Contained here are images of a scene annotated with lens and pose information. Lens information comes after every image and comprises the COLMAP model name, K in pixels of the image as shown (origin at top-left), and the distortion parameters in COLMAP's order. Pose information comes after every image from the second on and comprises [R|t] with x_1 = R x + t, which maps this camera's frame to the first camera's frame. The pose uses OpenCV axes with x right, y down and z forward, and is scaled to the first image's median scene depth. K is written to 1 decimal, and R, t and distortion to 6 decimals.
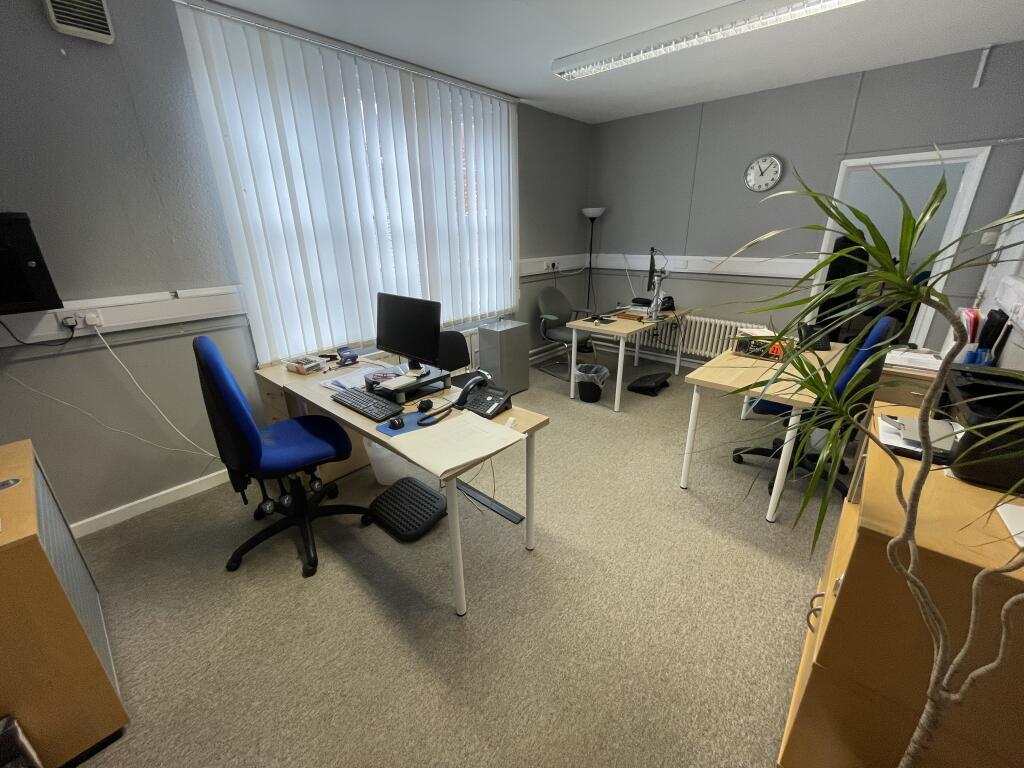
lens RADIAL K [[413.7, 0, 513.6], [0, 413.7, 383.1], [0, 0, 1]] dist [-0.001086, 0.000142]
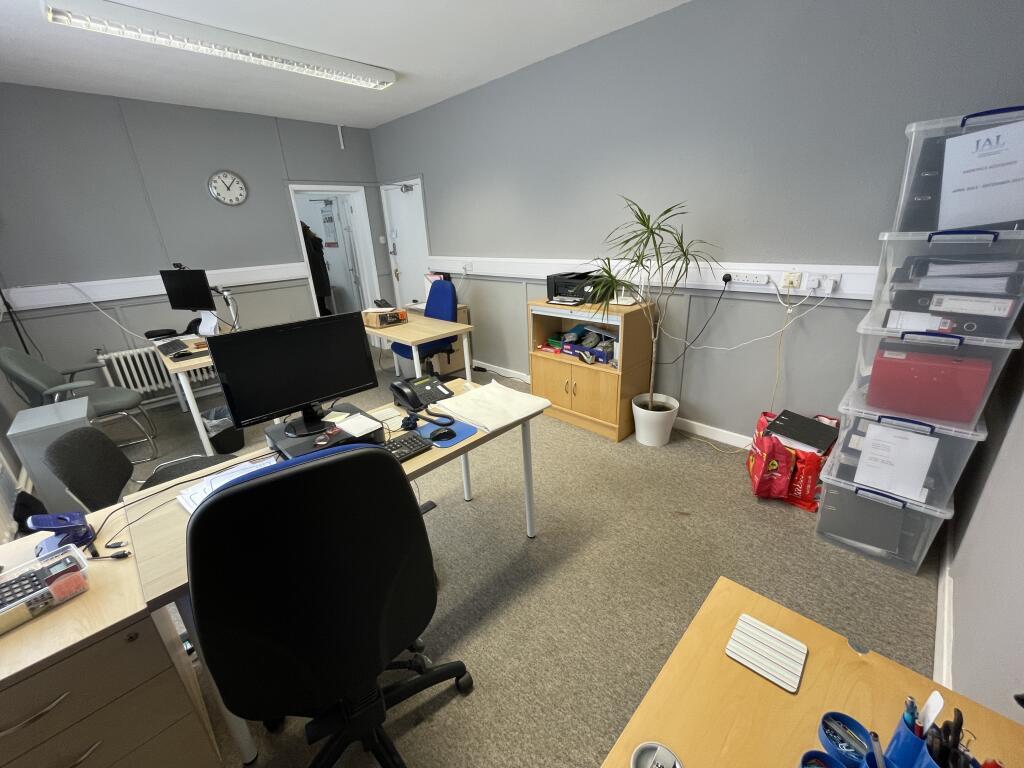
lens RADIAL K [[413.7, 0, 513.1], [0, 413.7, 382.5], [0, 0, 1]] dist [-0.001086, 0.000142]
pose [[0.060097, -0.339085, 0.938834, -0.646456], [0.389052, 0.874112, 0.290805, -0.122692], [-0.919254, 0.347779, 0.184453, 0.389722]]
